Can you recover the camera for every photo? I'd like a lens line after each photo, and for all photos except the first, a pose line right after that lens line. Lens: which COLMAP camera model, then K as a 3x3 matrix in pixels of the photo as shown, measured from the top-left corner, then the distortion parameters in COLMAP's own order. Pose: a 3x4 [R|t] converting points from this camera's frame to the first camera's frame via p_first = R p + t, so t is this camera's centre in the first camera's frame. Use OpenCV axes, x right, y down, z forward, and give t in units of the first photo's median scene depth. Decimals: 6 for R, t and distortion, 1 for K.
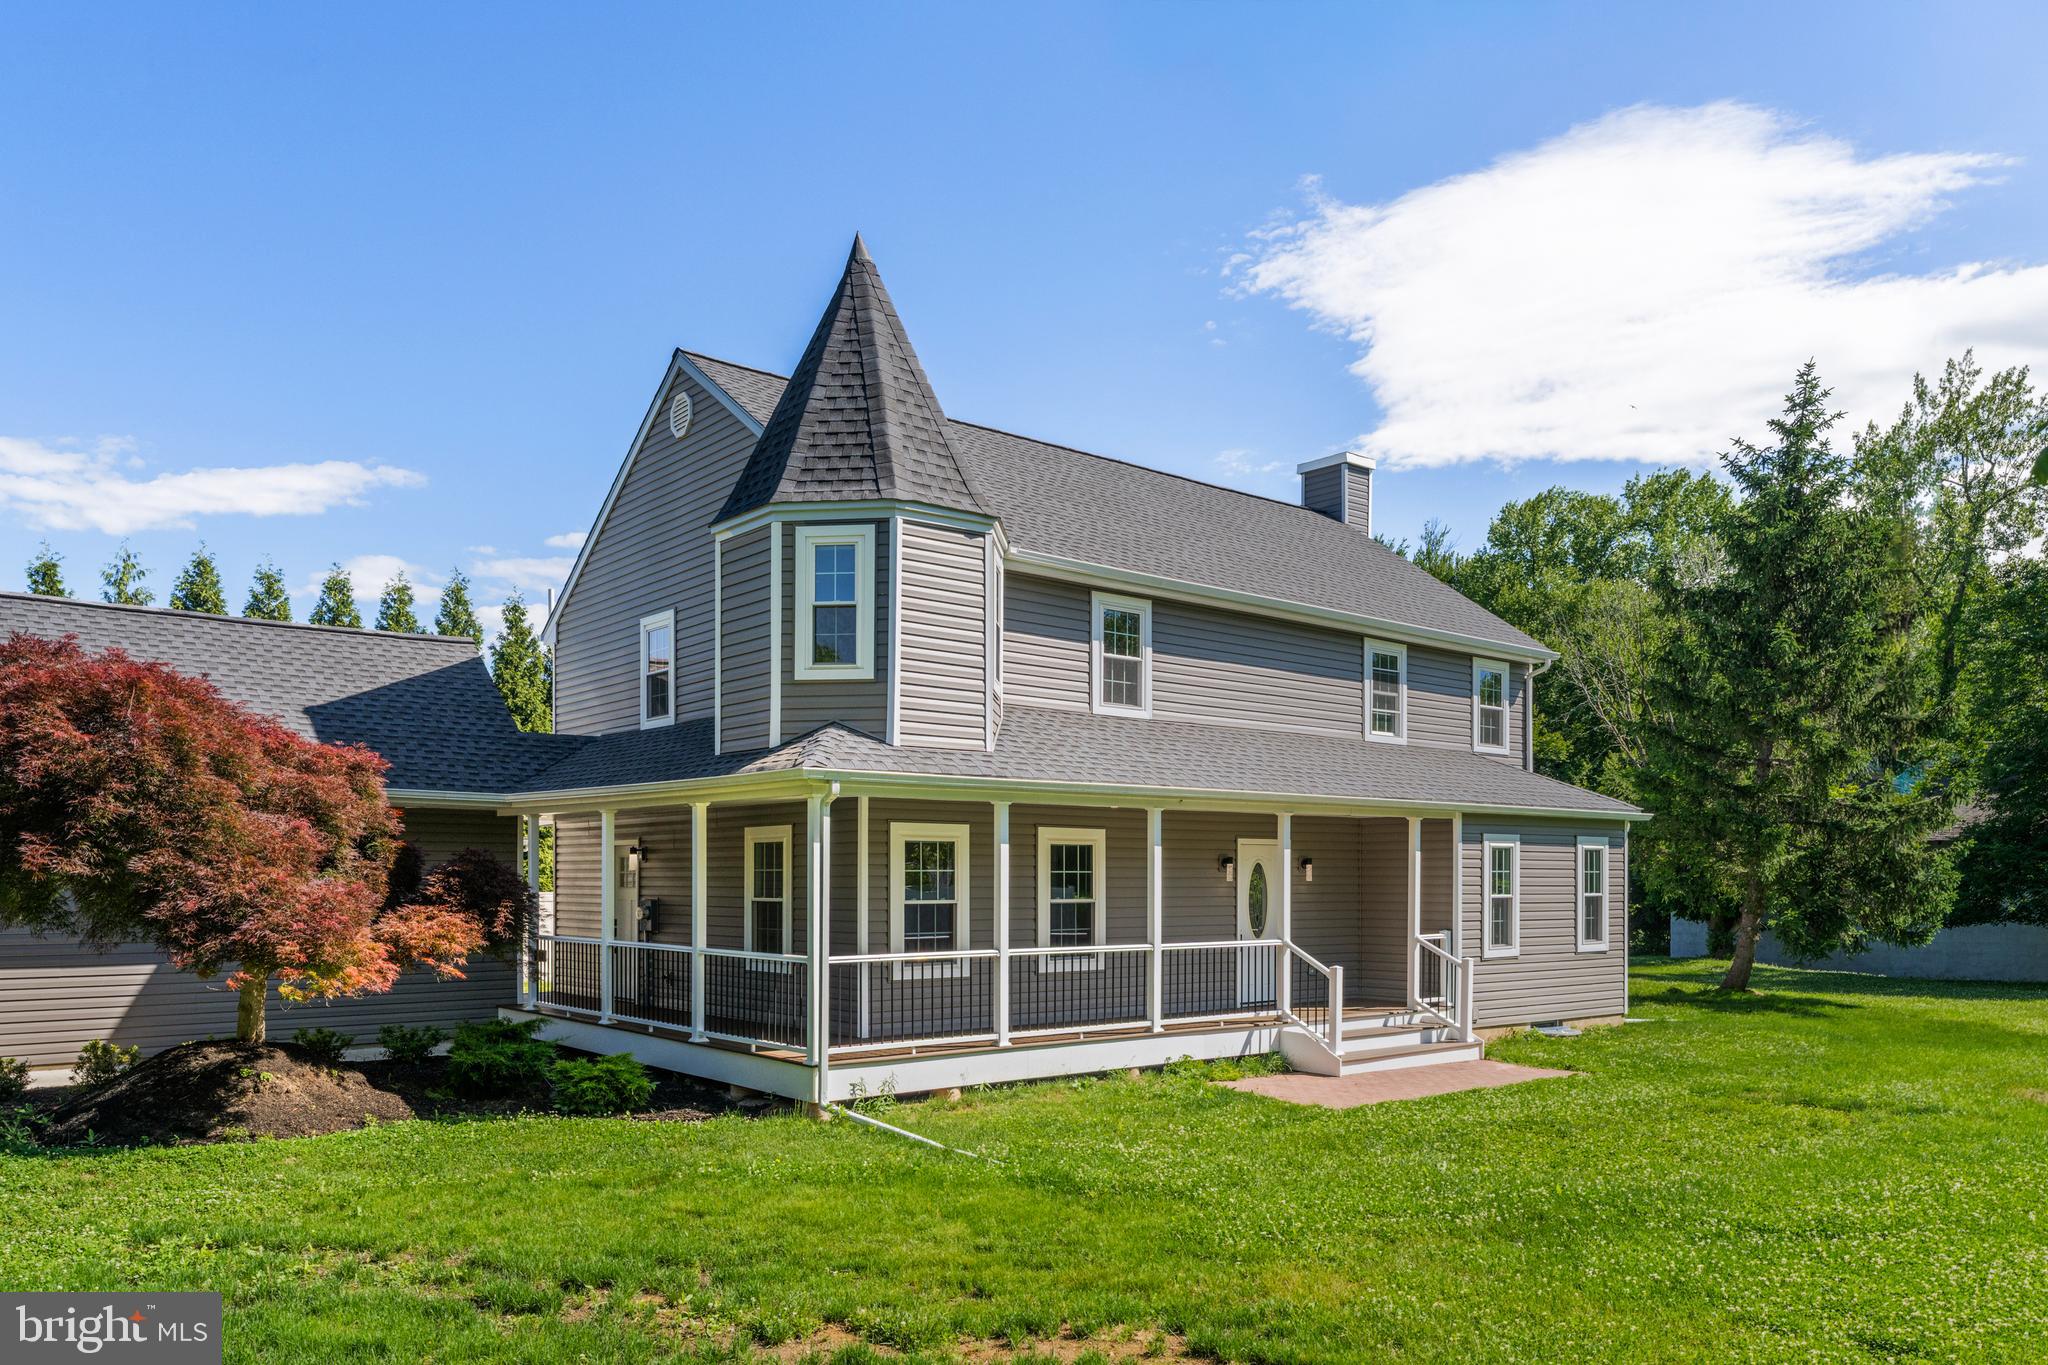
lens RADIAL K [[1451.3, 0, 1022.4], [0, 1451.3, 689.9], [0, 0, 1]] dist [-0.000279, 0.003702]
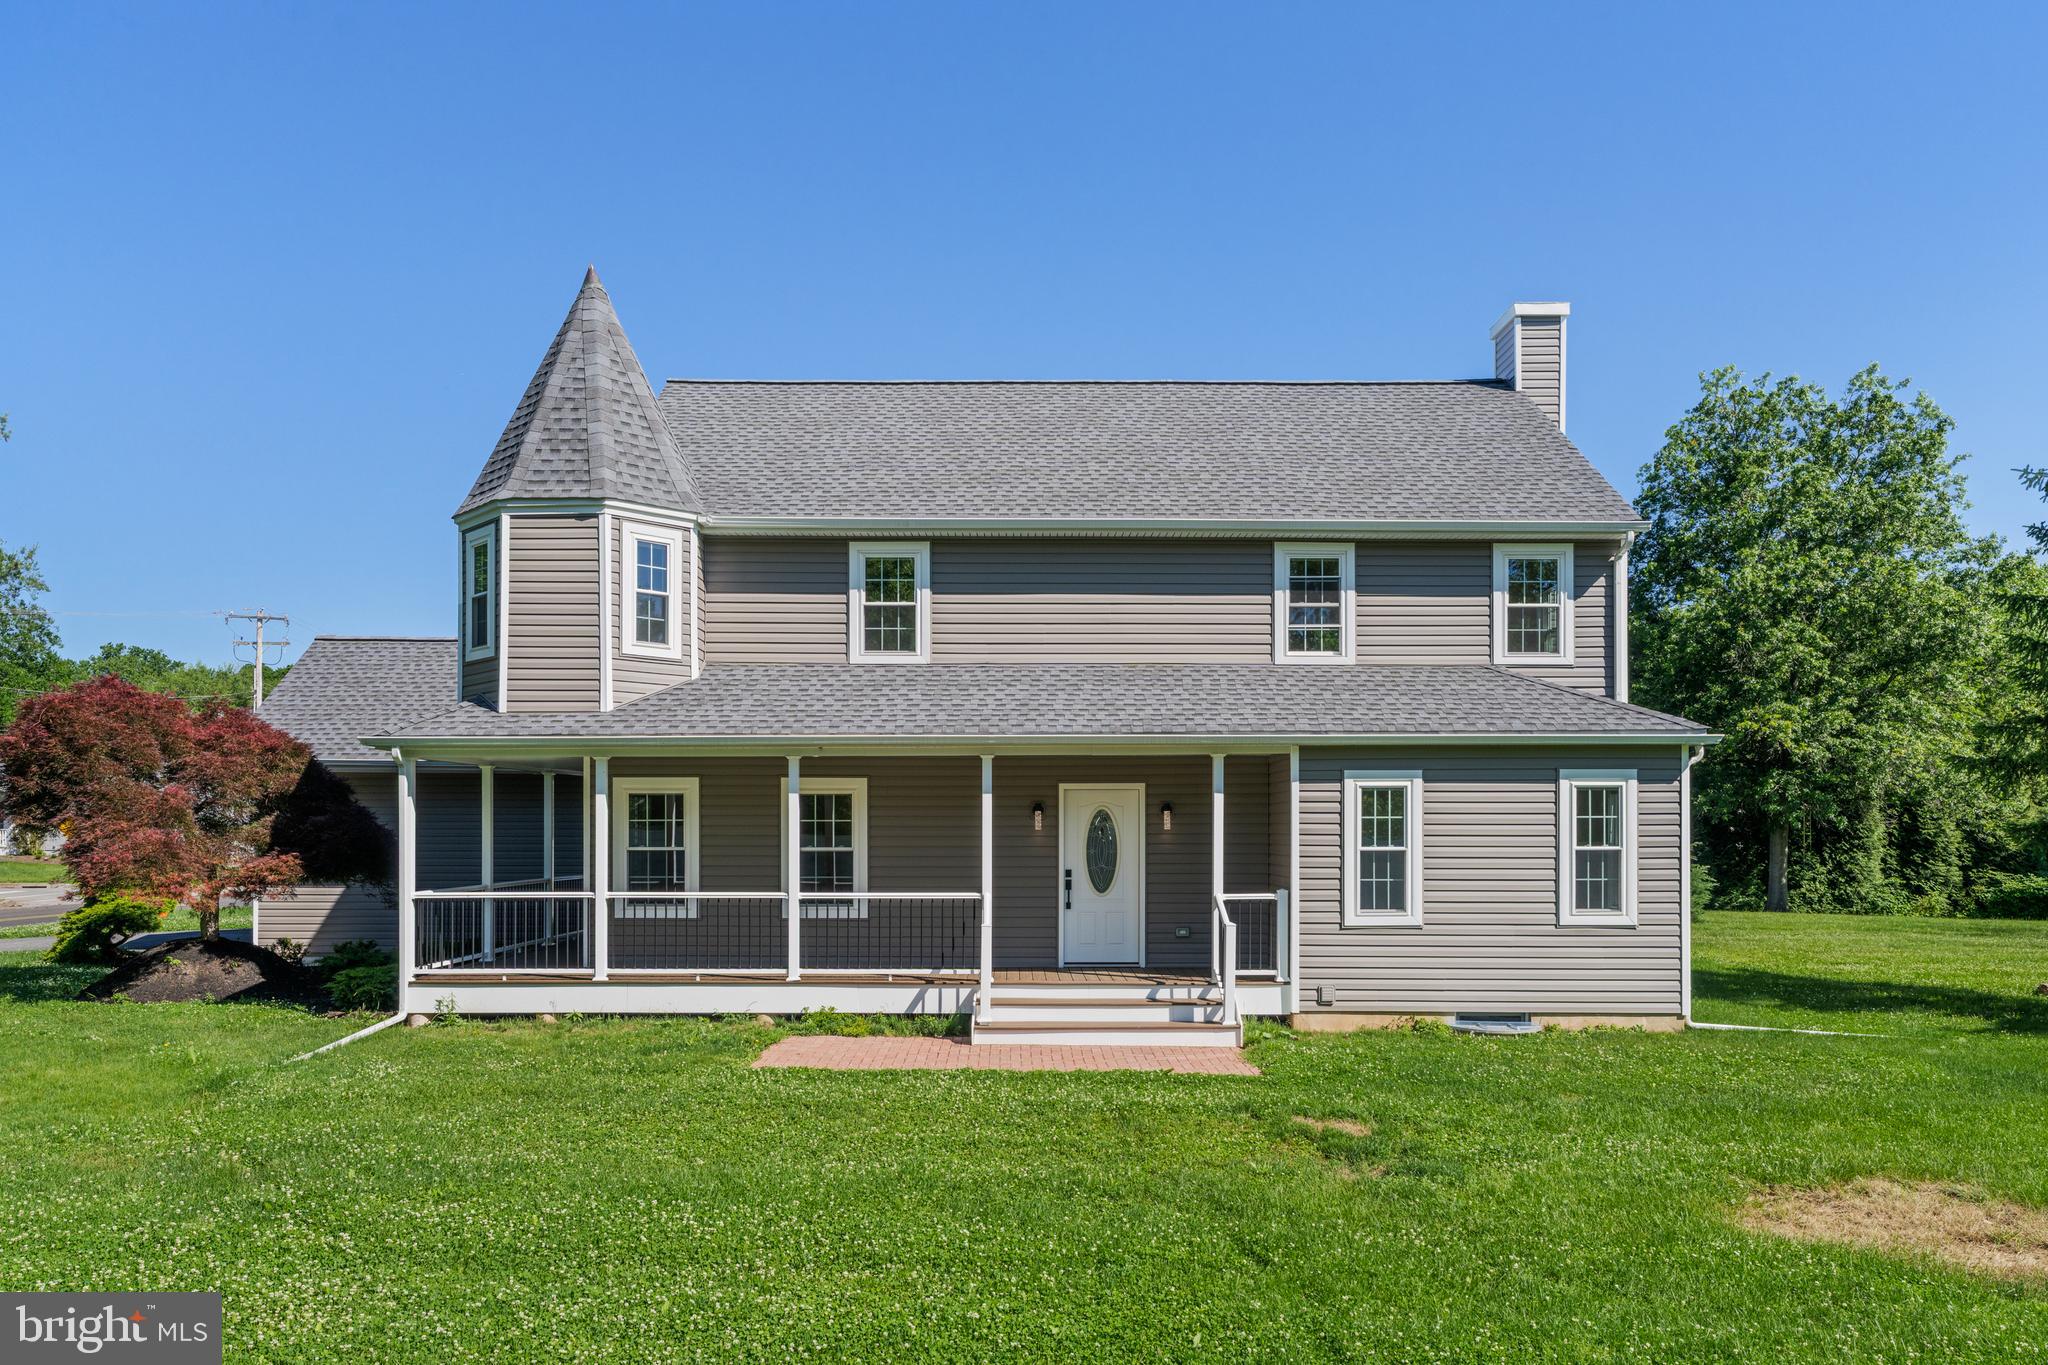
lens RADIAL K [[1324.2, 0, 1025.5], [0, 1324.2, 689.7], [0, 0, 1]] dist [-0.007508, 0.000976]
pose [[0.769506, -0.063848, -0.635439, 0.718449], [0.084141, 0.996452, 0.001771, 0.042690], [0.633072, -0.054829, 0.772149, 0.363906]]
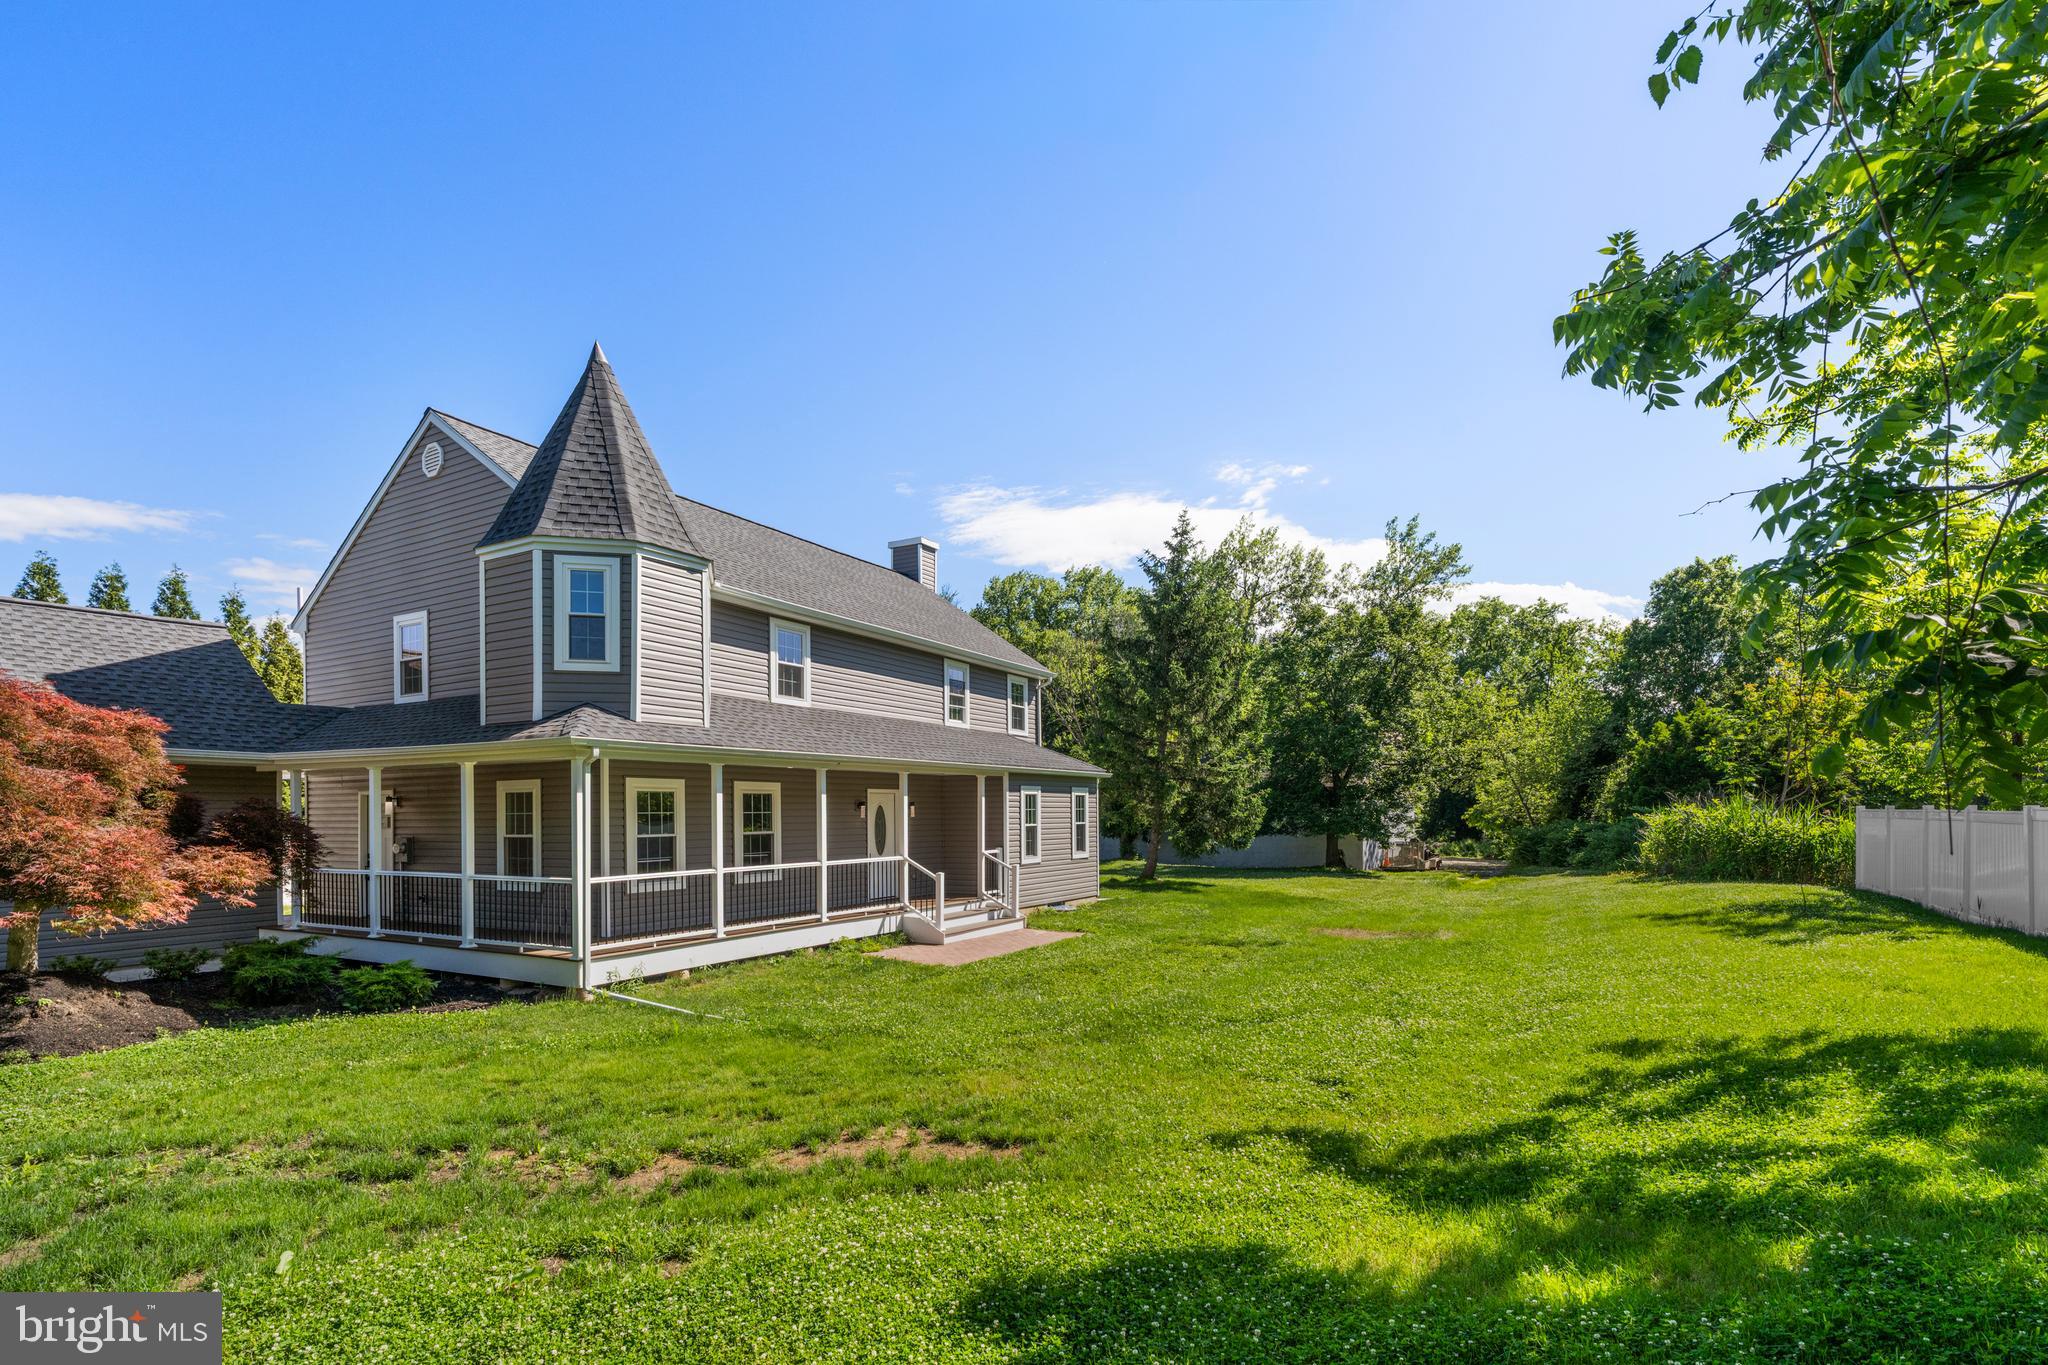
lens RADIAL K [[957.2, 0, 1028.9], [0, 957.2, 695.6], [0, 0, 1]] dist [-0.003181, 0.001887]
pose [[0.931226, 0.033831, 0.362868, -0.064982], [-0.036013, 0.999351, -0.000751, 0.001295], [-0.362657, -0.012369, 0.931840, 0.026416]]
